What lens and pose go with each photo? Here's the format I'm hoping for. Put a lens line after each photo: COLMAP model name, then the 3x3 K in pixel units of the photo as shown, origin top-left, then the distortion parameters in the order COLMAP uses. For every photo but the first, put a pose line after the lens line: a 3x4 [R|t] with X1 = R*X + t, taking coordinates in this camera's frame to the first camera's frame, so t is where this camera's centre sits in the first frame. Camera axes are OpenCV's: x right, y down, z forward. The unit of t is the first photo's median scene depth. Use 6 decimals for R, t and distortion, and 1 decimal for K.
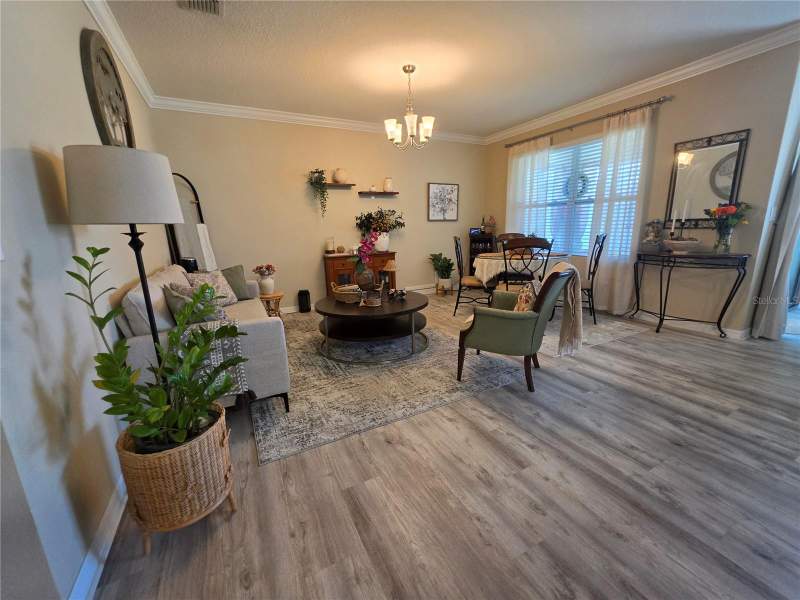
lens RADIAL K [[326.4, 0, 401.5], [0, 326.4, 300.4], [0, 0, 1]] dist [-0.000708, 0.000372]
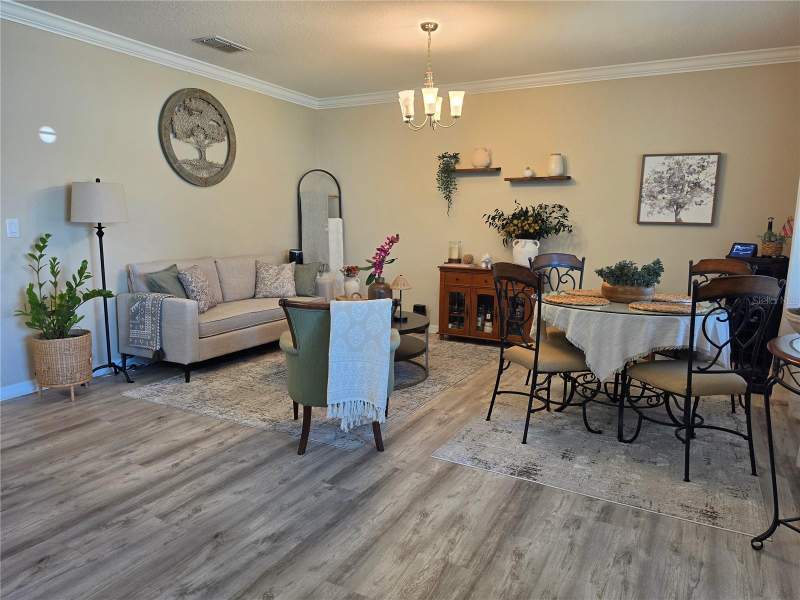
lens RADIAL K [[565.4, 0, 398.0], [0, 565.4, 300.1], [0, 0, 1]] dist [0.021143, -0.020653]
pose [[0.545074, 0.153080, -0.824294, 1.156728], [-0.212517, 0.976306, 0.040781, -0.129217], [0.811006, 0.152947, 0.564691, 0.288347]]
